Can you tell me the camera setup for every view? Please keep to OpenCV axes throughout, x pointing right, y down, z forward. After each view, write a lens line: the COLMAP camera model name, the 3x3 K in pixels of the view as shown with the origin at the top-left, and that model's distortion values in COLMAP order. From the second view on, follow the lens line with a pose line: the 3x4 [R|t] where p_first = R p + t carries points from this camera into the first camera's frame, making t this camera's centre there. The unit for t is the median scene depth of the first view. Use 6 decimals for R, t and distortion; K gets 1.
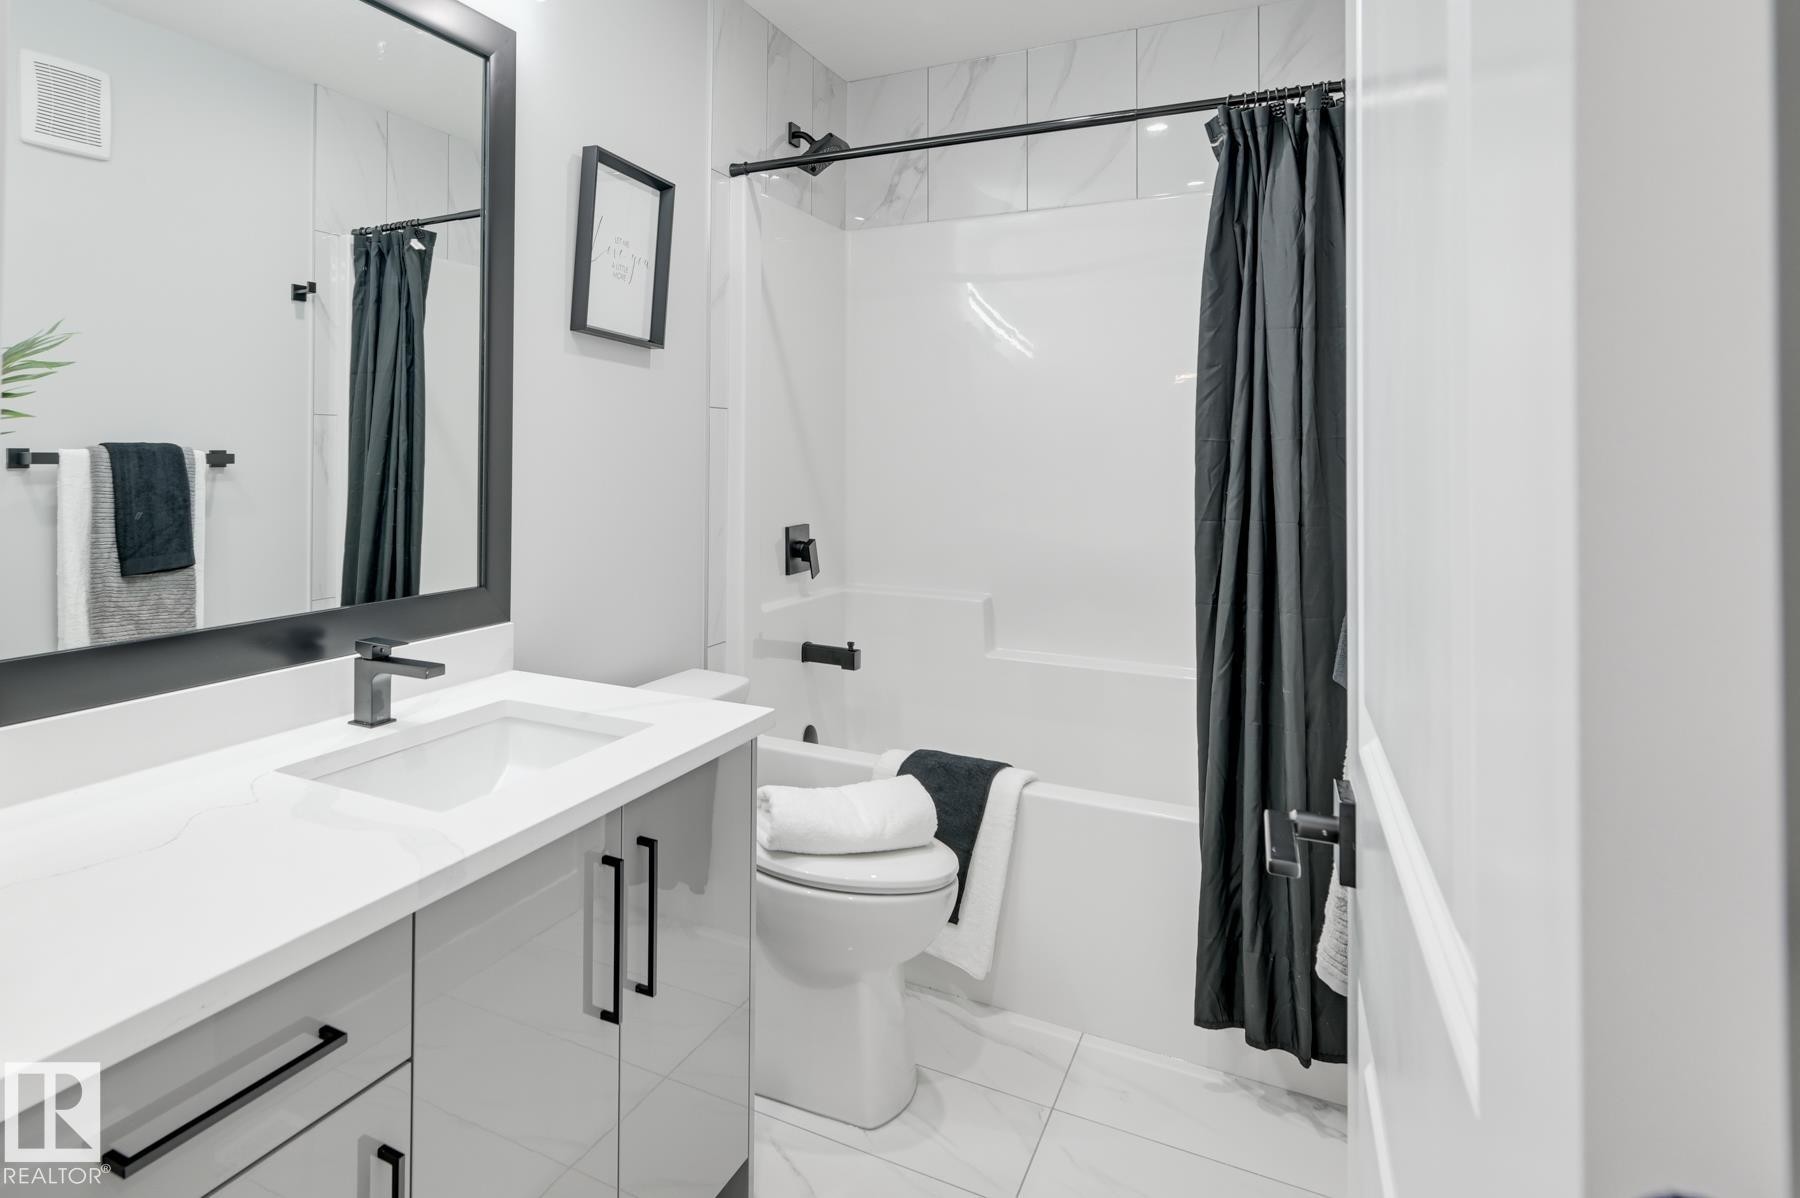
lens RADIAL K [[718.5, 0, 896.8], [0, 718.5, 597.2], [0, 0, 1]] dist [0.003156, 0.000462]
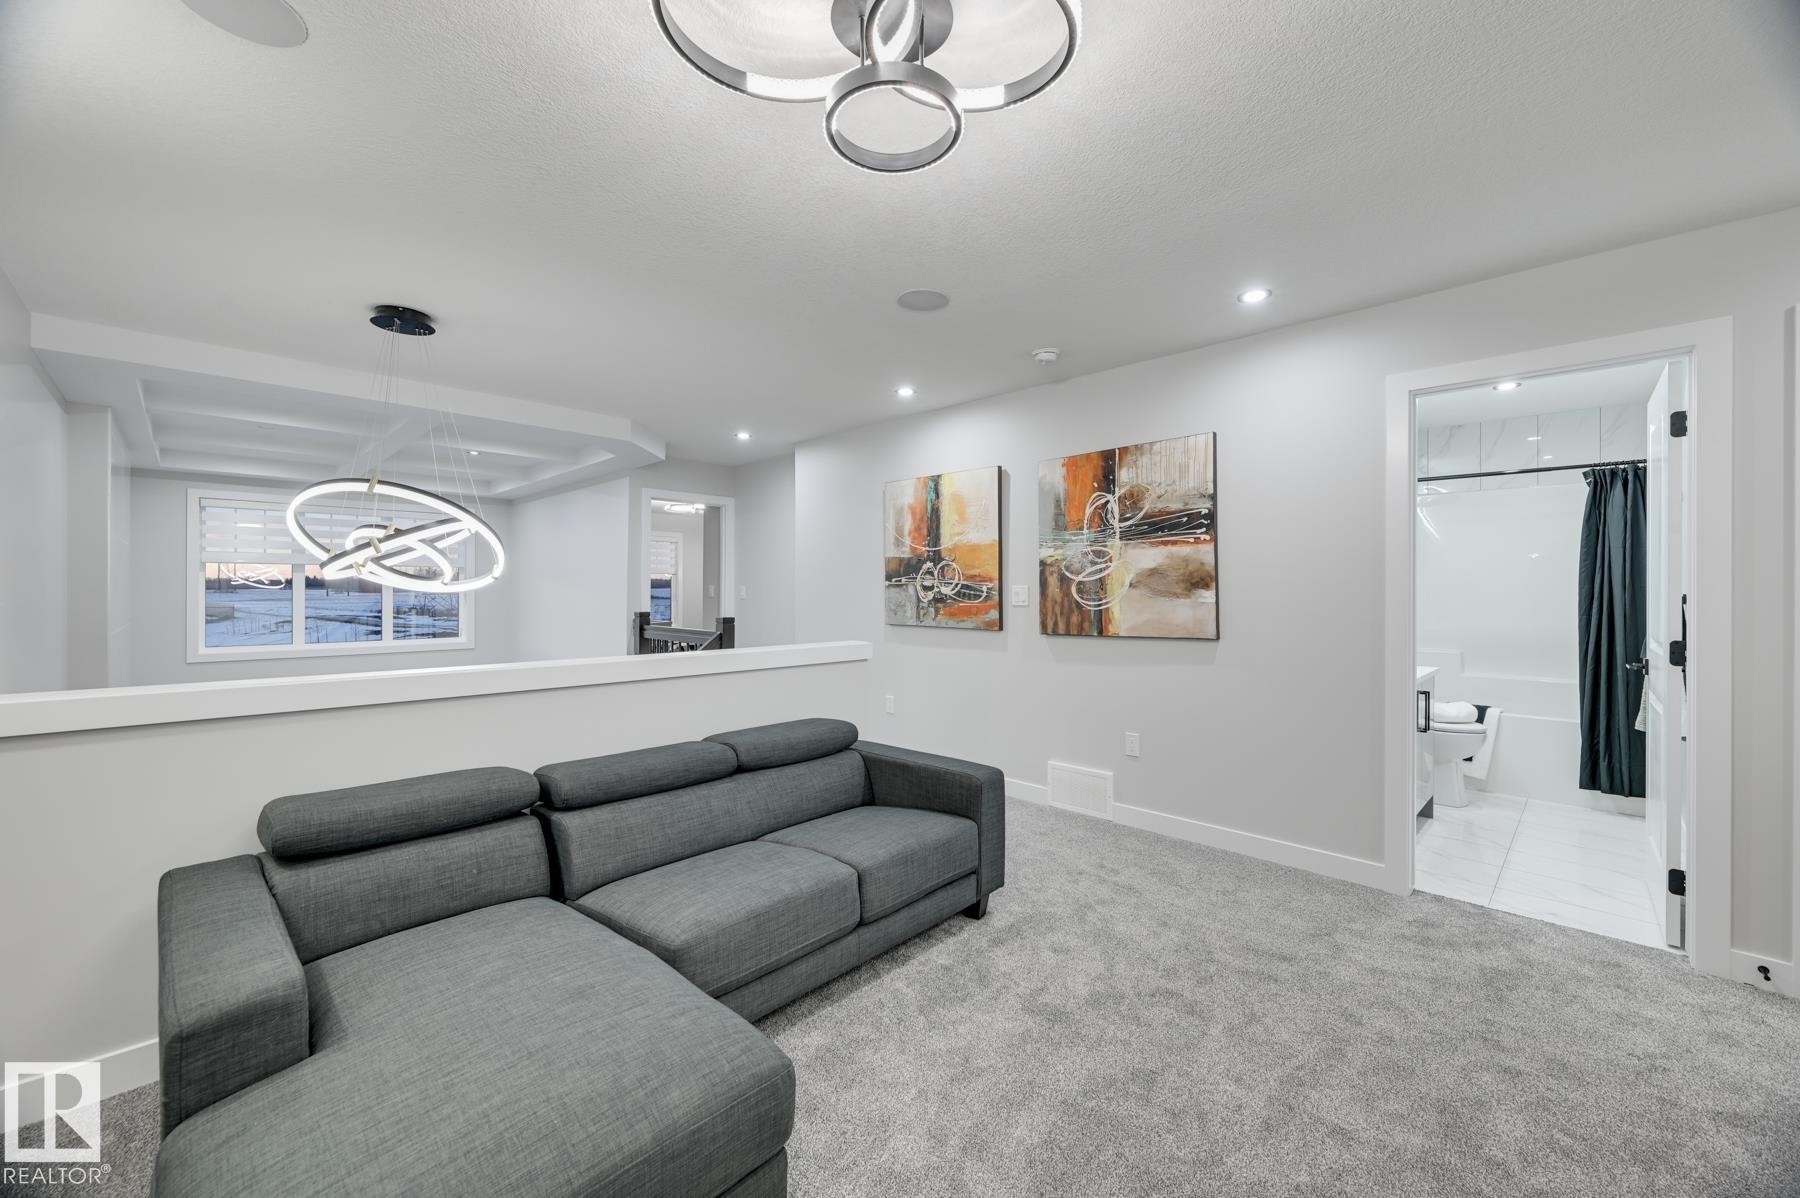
lens RADIAL K [[718.5, 0, 898.6], [0, 718.5, 595.1], [0, 0, 1]] dist [0.003156, 0.000462]
pose [[0.963502, -0.000434, -0.267702, -1.412240], [0.002817, 0.999960, 0.008519, -0.220784], [0.267688, -0.008962, 0.963464, -2.463408]]
